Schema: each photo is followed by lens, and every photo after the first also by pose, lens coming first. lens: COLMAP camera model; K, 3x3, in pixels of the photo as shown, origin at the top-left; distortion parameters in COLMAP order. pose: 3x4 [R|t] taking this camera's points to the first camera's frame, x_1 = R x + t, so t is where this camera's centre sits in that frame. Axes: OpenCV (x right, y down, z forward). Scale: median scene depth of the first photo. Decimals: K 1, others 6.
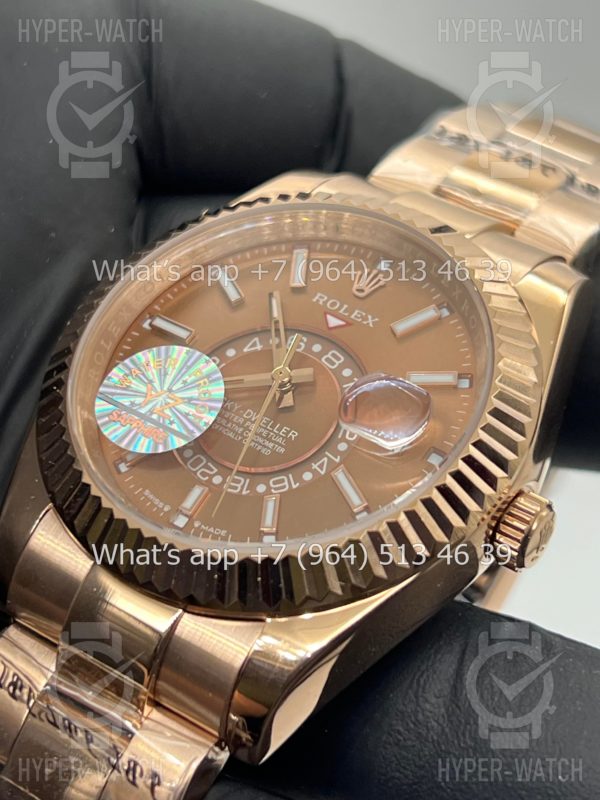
lens RADIAL K [[1812.3, 0, 297.1], [0, 1812.3, 399.7], [0, 0, 1]] dist [0.212139, 0.000000]
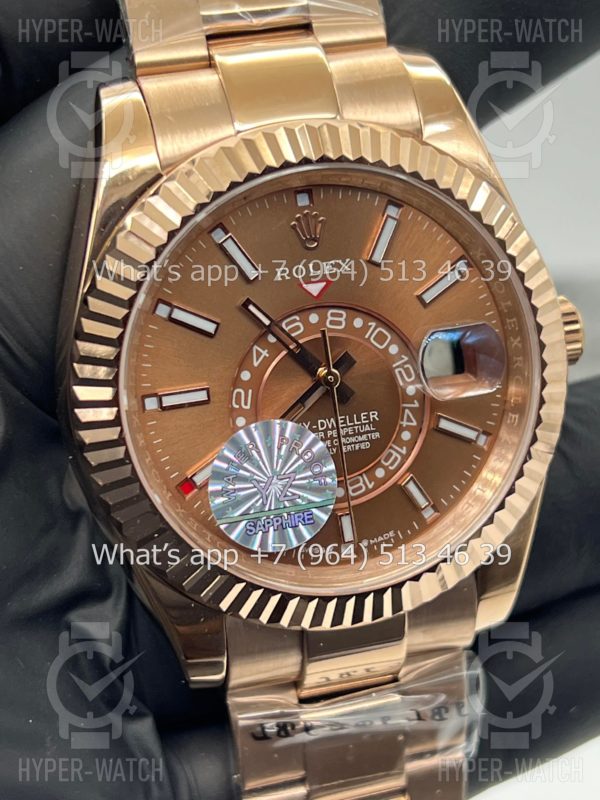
lens RADIAL K [[1812.3, 0, 276.0], [0, 1812.3, 415.3], [0, 0, 1]] dist [0.212139, 0.000000]
pose [[0.666168, -0.699133, 0.259681, -0.304160], [0.332755, 0.590238, 0.735455, -0.750705], [-0.667454, -0.403526, 0.625837, 0.389989]]
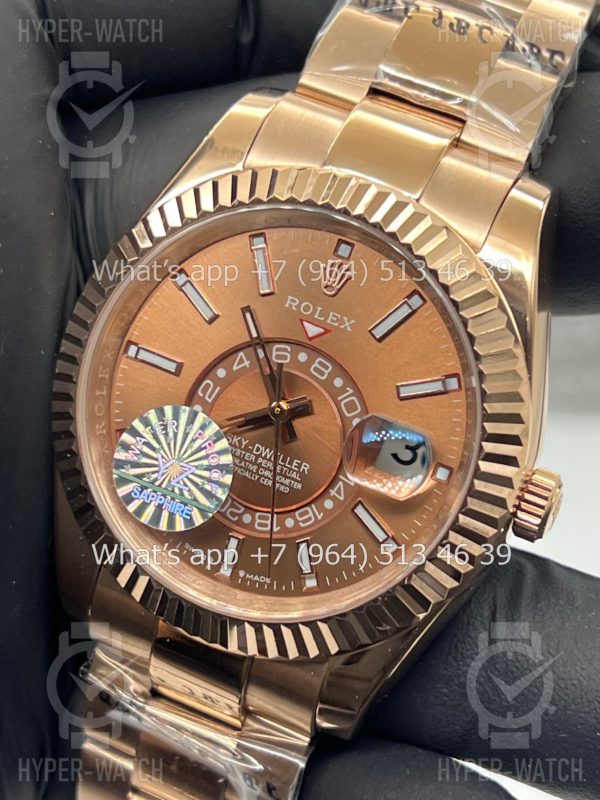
lens RADIAL K [[1812.3, 0, 299.3], [0, 1812.3, 400.0], [0, 0, 1]] dist [0.212139, 0.000000]
pose [[0.967042, -0.242424, -0.077842, 0.085504], [0.246994, 0.818938, 0.518010, -0.555453], [-0.061831, -0.520164, 0.851825, 0.121985]]
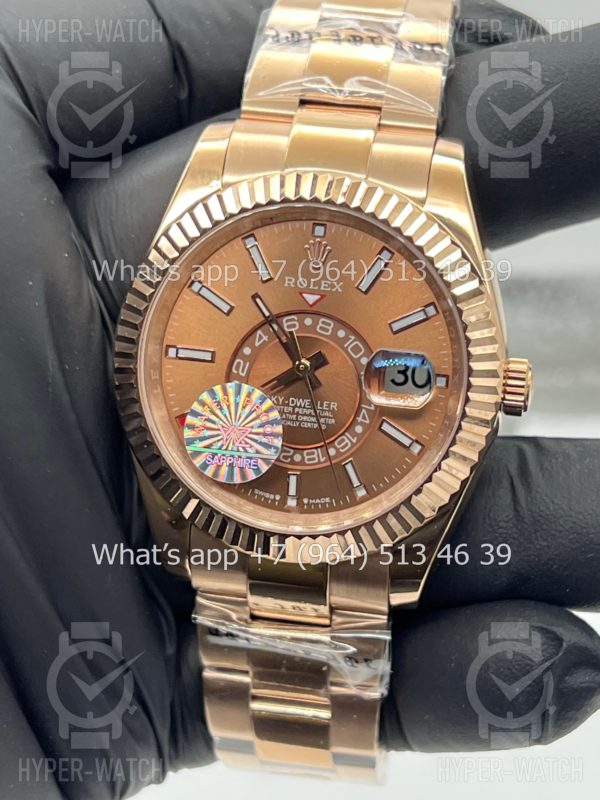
lens RADIAL K [[1812.3, 0, 295.8], [0, 1812.3, 406.6], [0, 0, 1]] dist [0.212139, 0.000000]
pose [[0.875373, -0.483326, 0.010880, -0.040966], [0.397395, 0.732191, 0.553148, -0.719682], [-0.275318, -0.479887, 0.833012, -0.097004]]
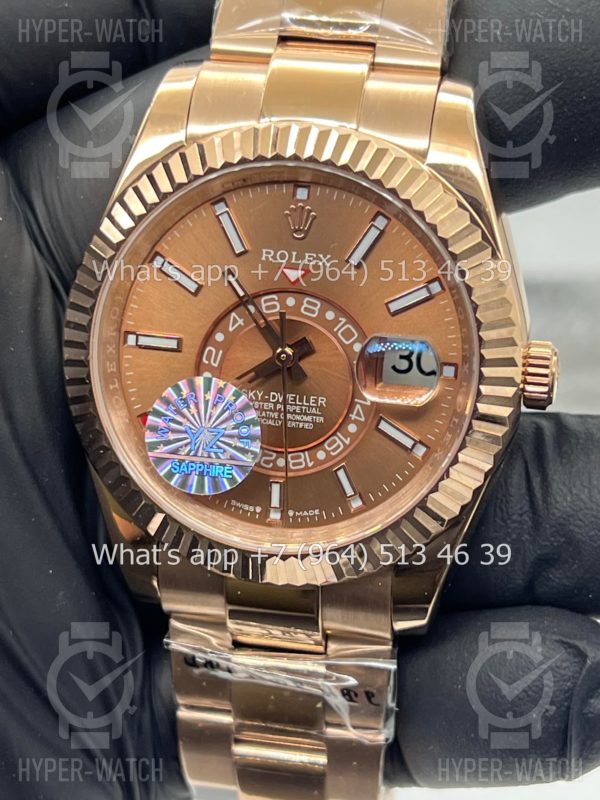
lens RADIAL K [[1812.3, 0, 305.8], [0, 1812.3, 399.4], [0, 0, 1]] dist [0.212139, 0.000000]
pose [[0.867681, -0.496131, -0.031361, 0.024537], [0.422873, 0.703451, 0.571258, -0.621084], [-0.261358, -0.508932, 0.820171, 0.083742]]
